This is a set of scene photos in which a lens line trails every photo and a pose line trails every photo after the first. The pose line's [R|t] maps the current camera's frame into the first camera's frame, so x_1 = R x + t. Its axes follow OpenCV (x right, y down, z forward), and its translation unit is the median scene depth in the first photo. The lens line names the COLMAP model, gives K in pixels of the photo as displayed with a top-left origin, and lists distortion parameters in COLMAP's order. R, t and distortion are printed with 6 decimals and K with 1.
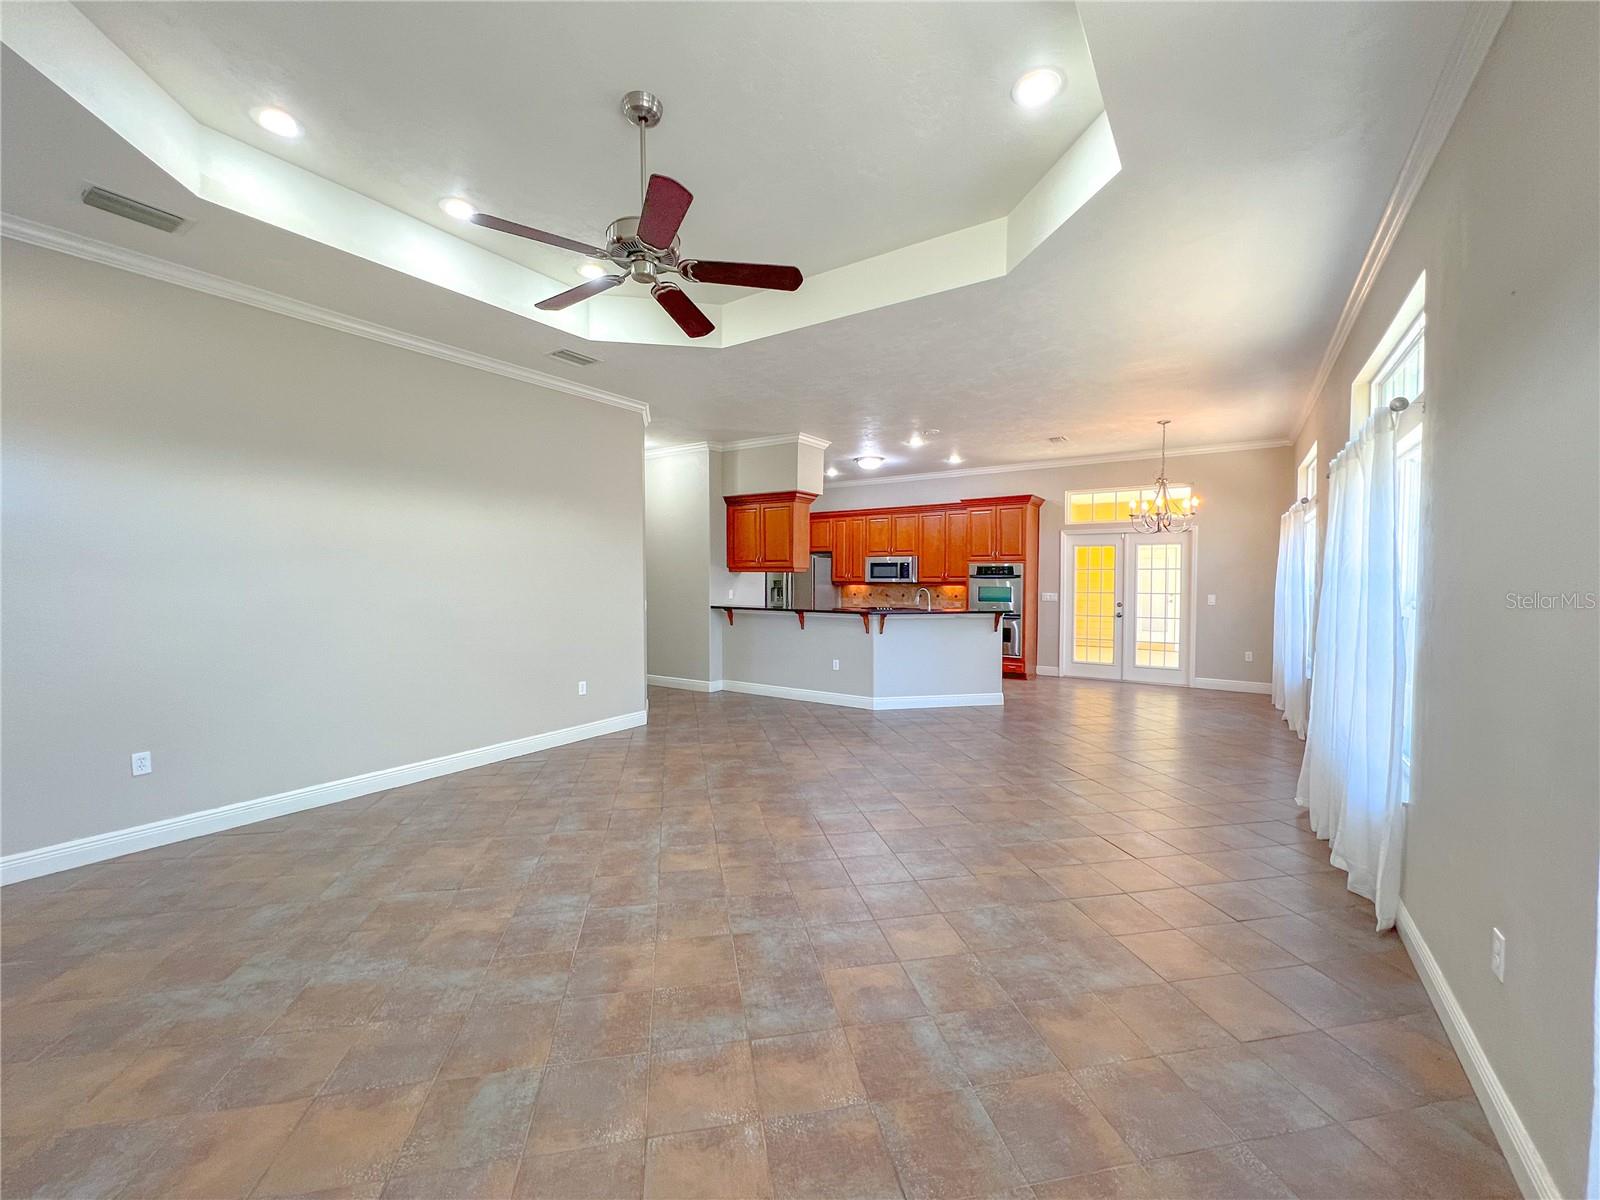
lens RADIAL K [[640.5, 0, 798.4], [0, 640.5, 596.8], [0, 0, 1]] dist [-0.001718, 0.000371]
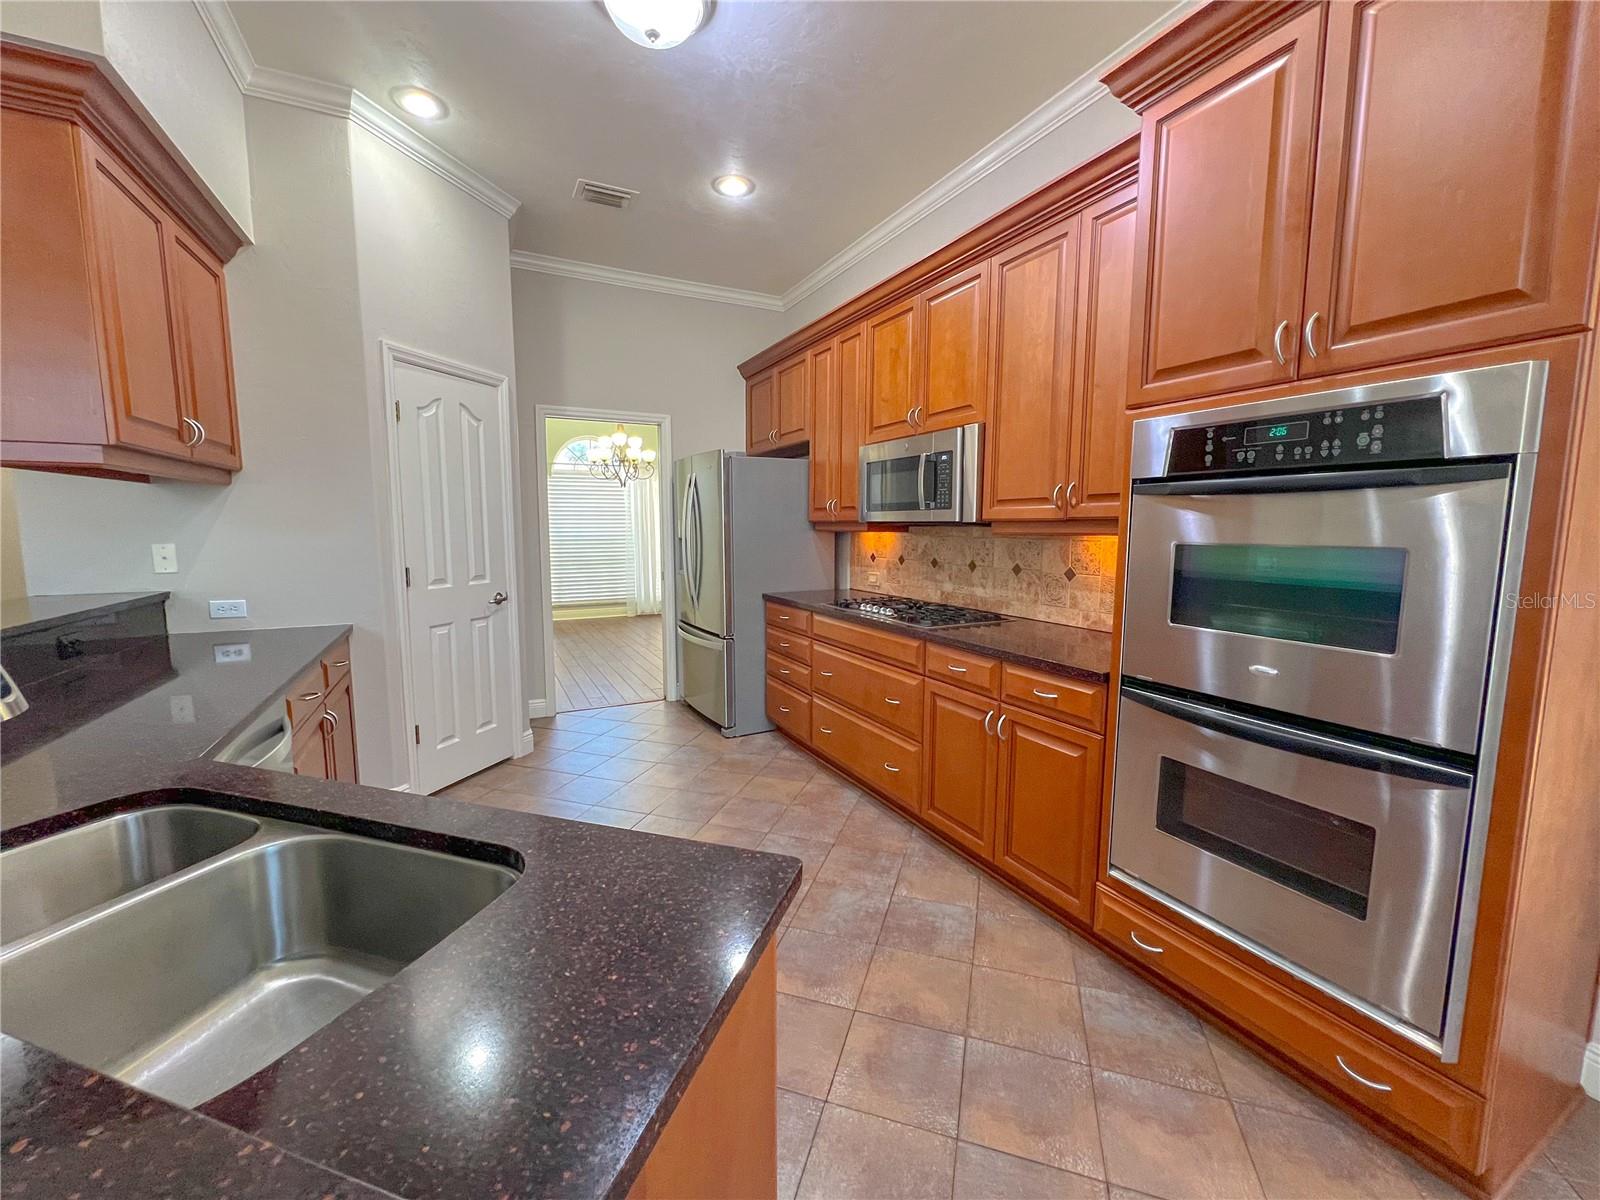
lens RADIAL K [[638.9, 0, 794.0], [0, 638.9, 598.8], [0, 0, 1]] dist [0.000829, 0.000068]
pose [[0.874091, 0.057320, -0.482368, 0.322627], [-0.016509, 0.995945, 0.088433, -0.016777], [0.485481, -0.069335, 0.871493, 0.927218]]
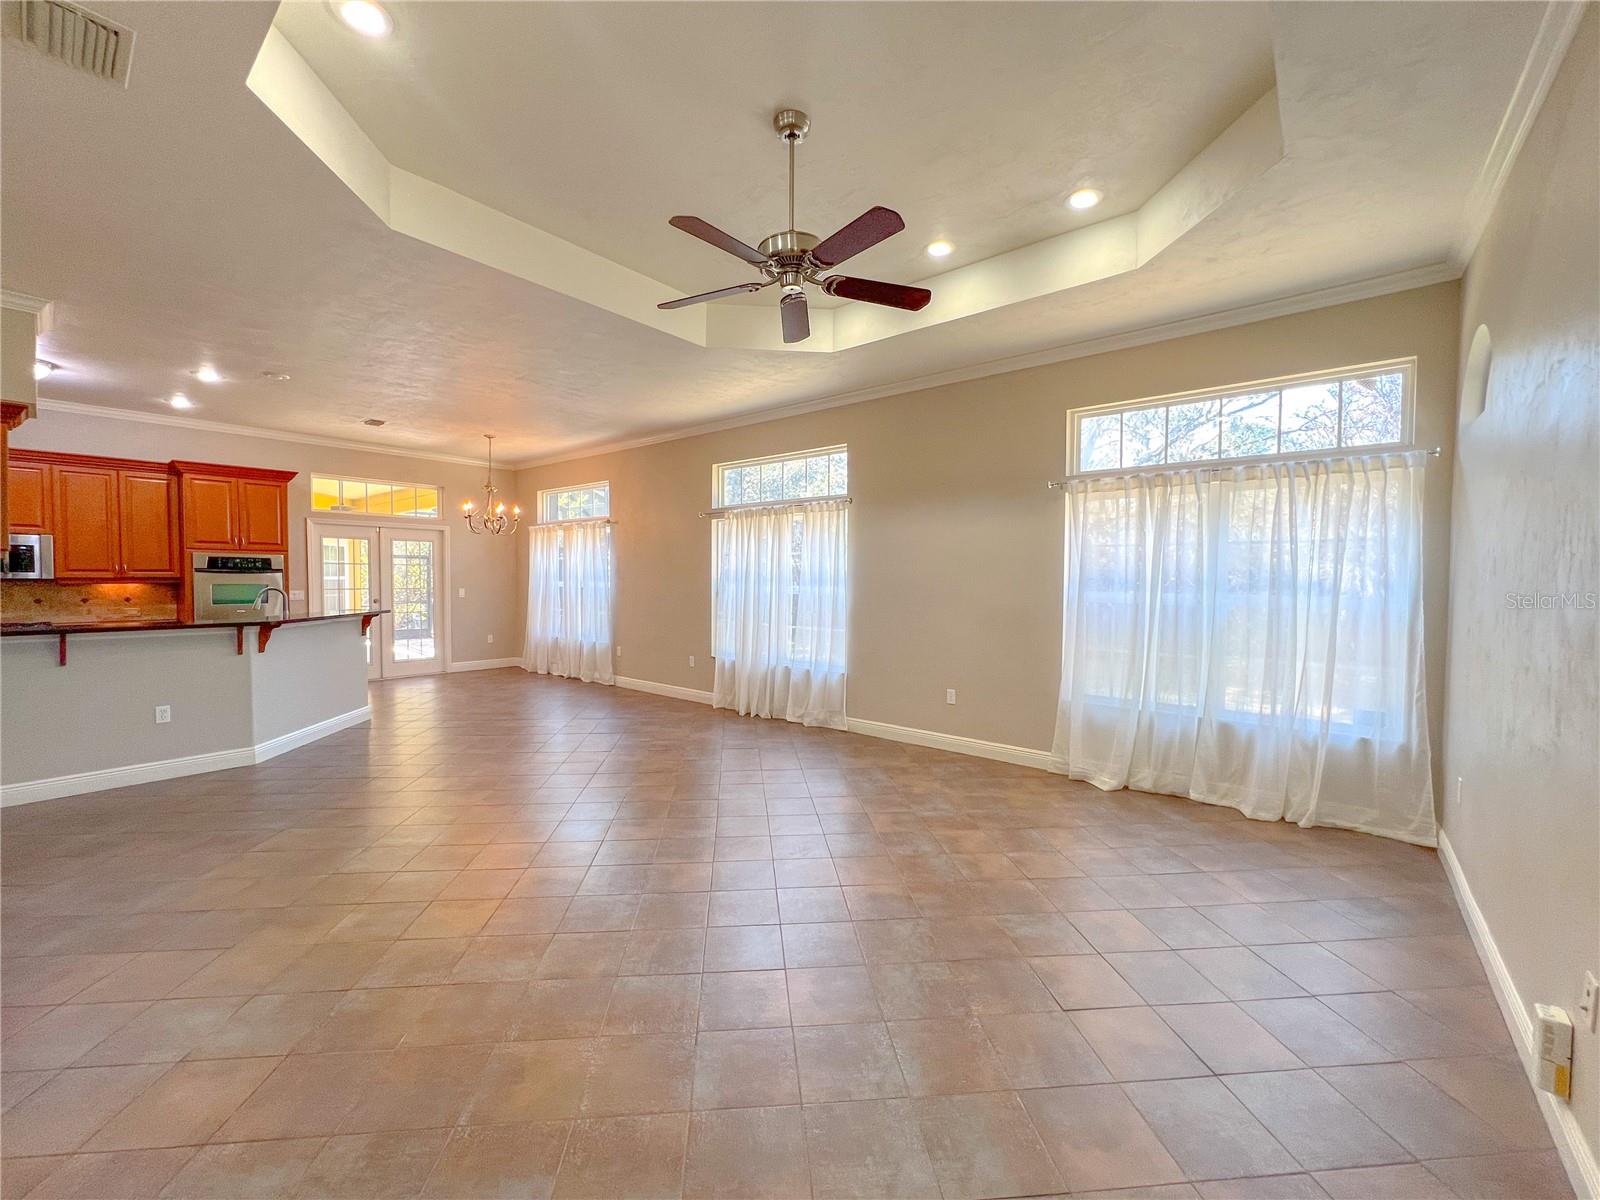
lens RADIAL K [[638.9, 0, 794.0], [0, 638.9, 598.8], [0, 0, 1]] dist [0.000829, 0.000068]
pose [[0.101109, -0.035866, 0.994229, -0.445284], [0.024584, 0.999135, 0.033543, -0.008898], [-0.994572, 0.021051, 0.101904, 0.309356]]
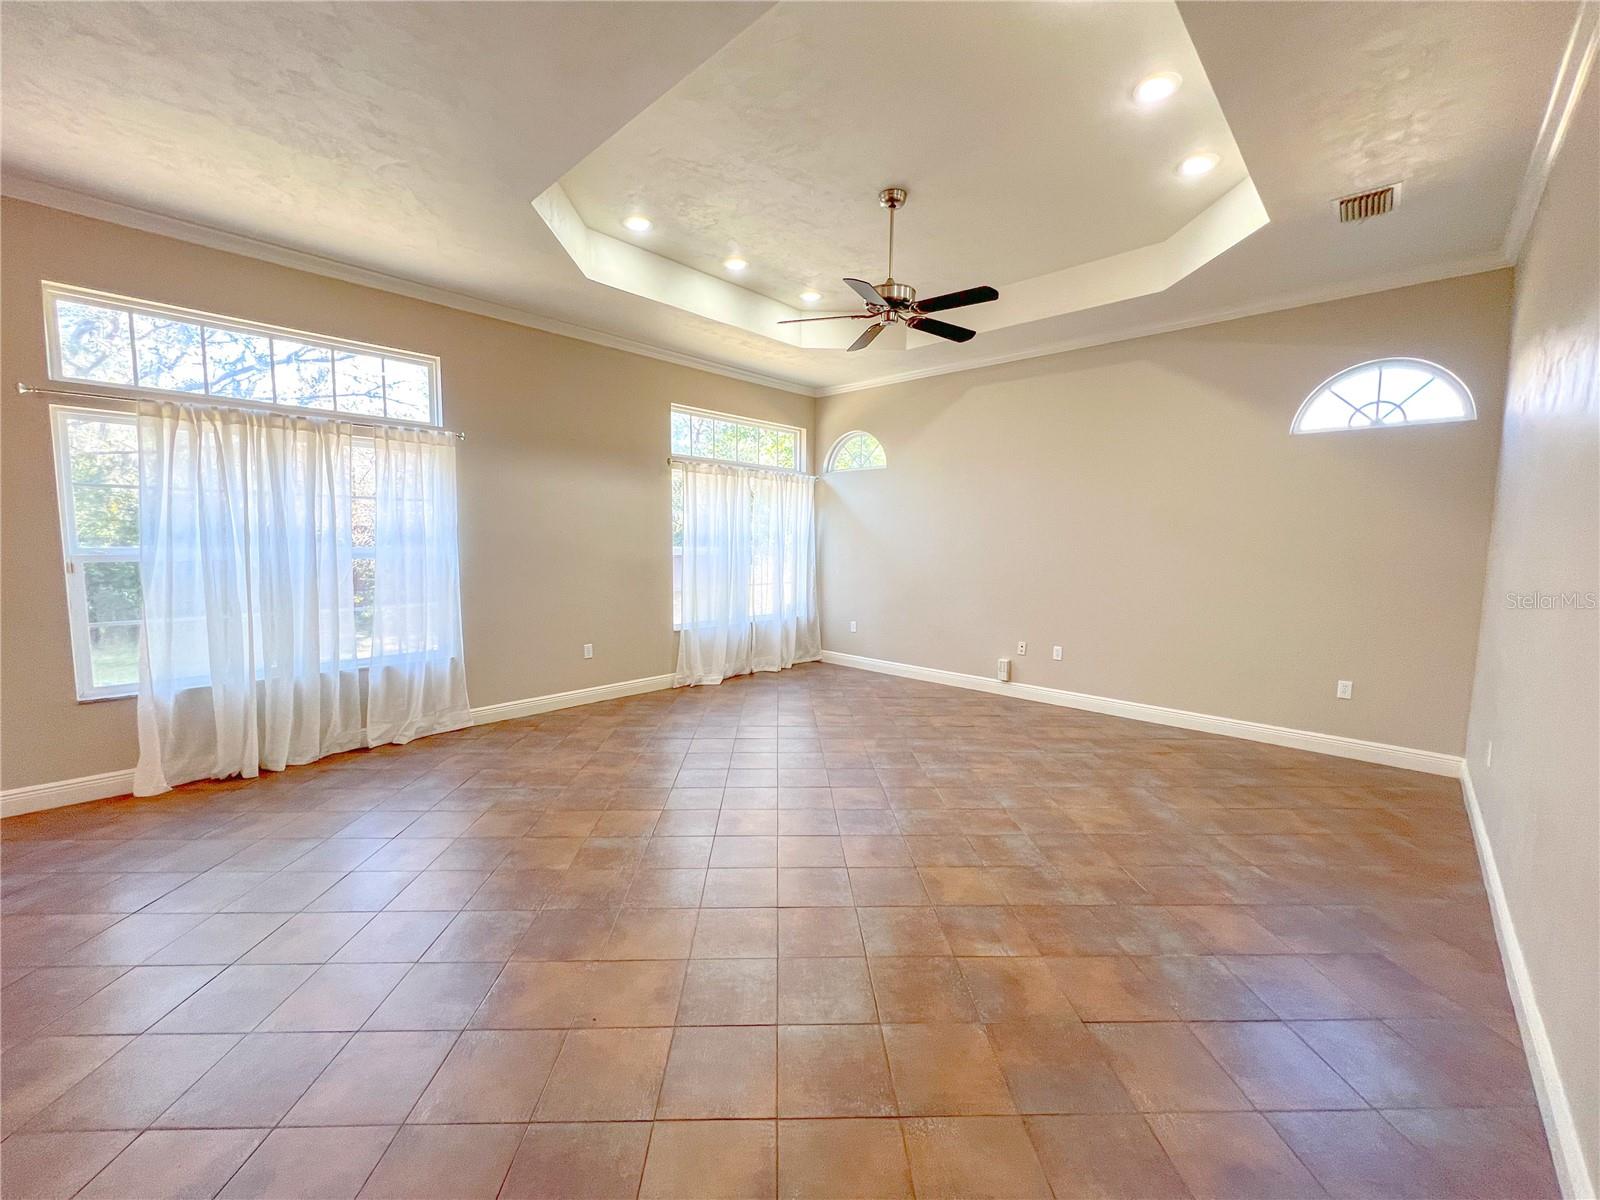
lens RADIAL K [[640.5, 0, 798.4], [0, 640.5, 596.8], [0, 0, 1]] dist [-0.001718, 0.000371]
pose [[-0.987353, -0.024948, 0.156560, -0.096492], [-0.005865, 0.992613, 0.121186, -0.023241], [-0.158427, 0.118735, -0.980206, 0.854025]]
